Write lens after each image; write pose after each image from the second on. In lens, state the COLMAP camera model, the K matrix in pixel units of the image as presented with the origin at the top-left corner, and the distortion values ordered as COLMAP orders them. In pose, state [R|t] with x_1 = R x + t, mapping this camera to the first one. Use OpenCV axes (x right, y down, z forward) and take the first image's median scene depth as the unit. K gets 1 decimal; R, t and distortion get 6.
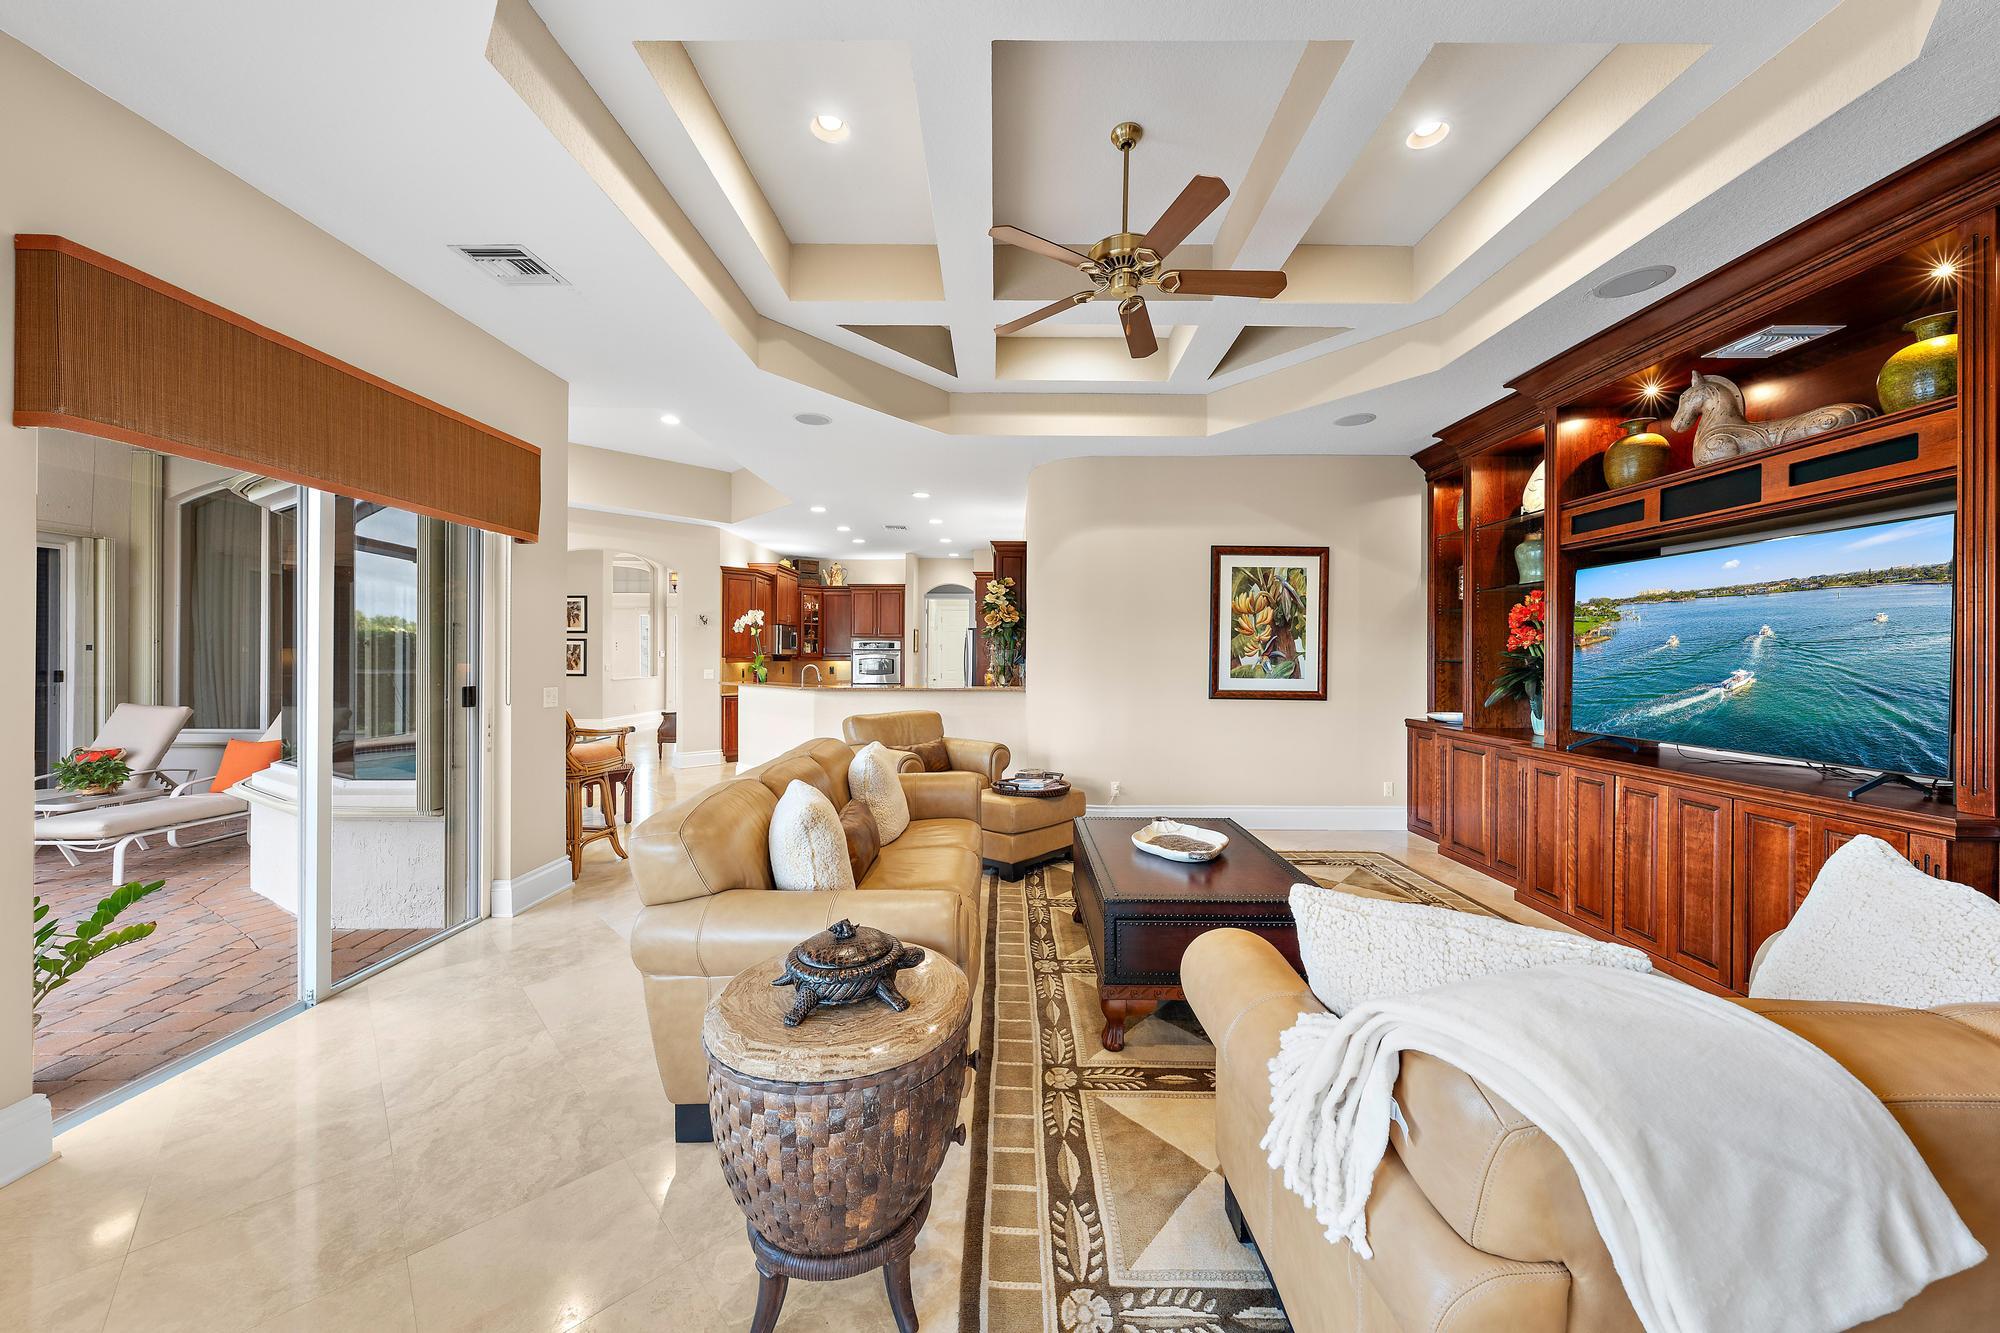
lens RADIAL K [[735.3, 0, 1002.3], [0, 735.3, 662.9], [0, 0, 1]] dist [-0.000163, -0.000048]
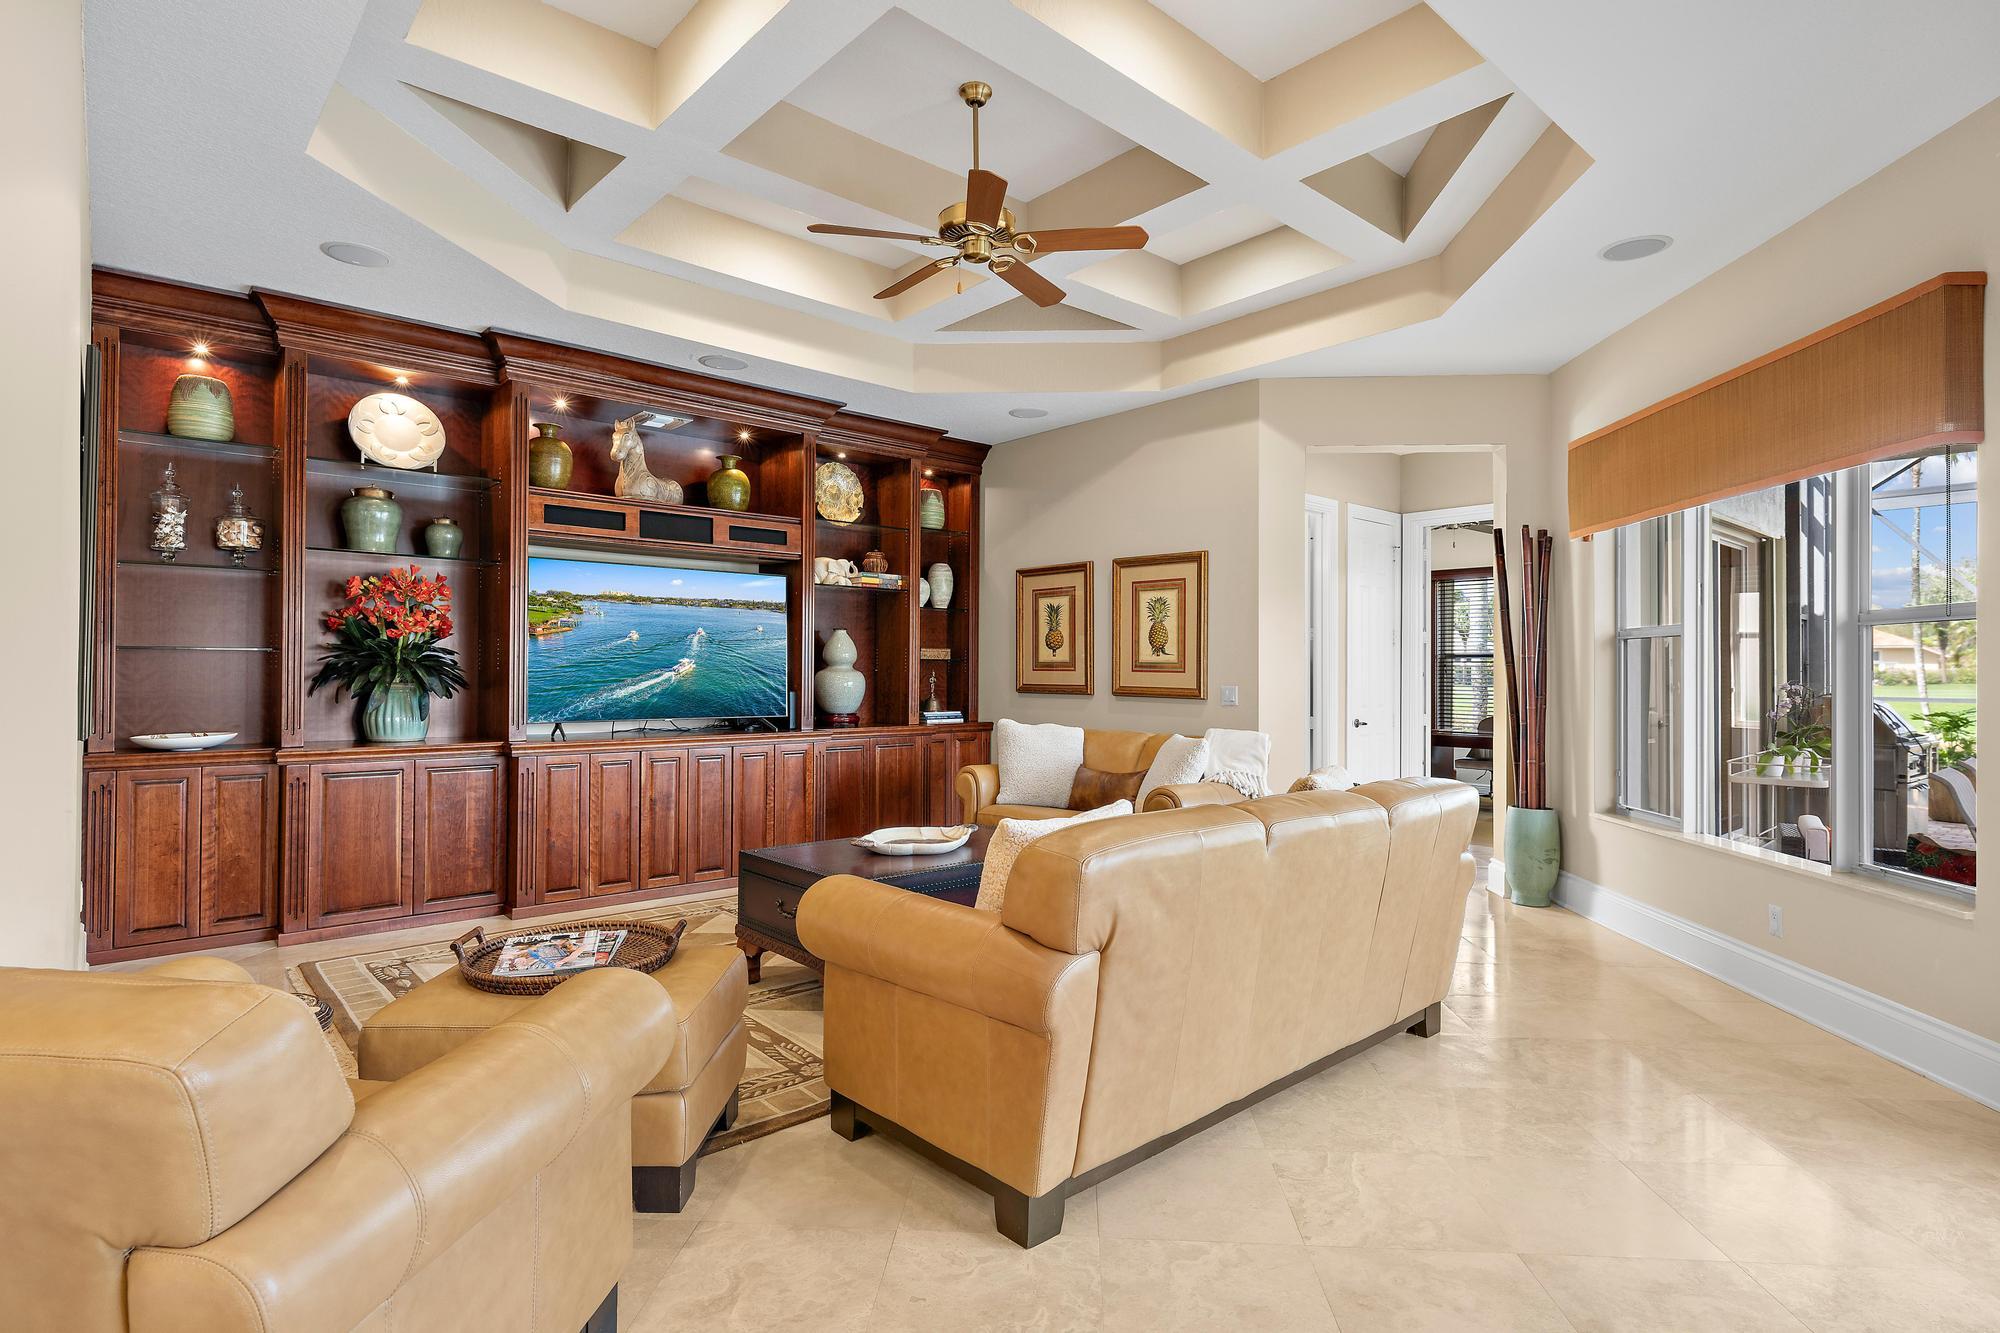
lens RADIAL K [[1004.8, 0, 995.3], [0, 1004.8, 662.9], [0, 0, 1]] dist [0.002169, 0.000341]
pose [[-0.672072, 0.003102, 0.740479, -0.752279], [0.000773, 0.999994, -0.003488, 0.023216], [-0.740485, -0.001772, -0.672070, 1.721329]]
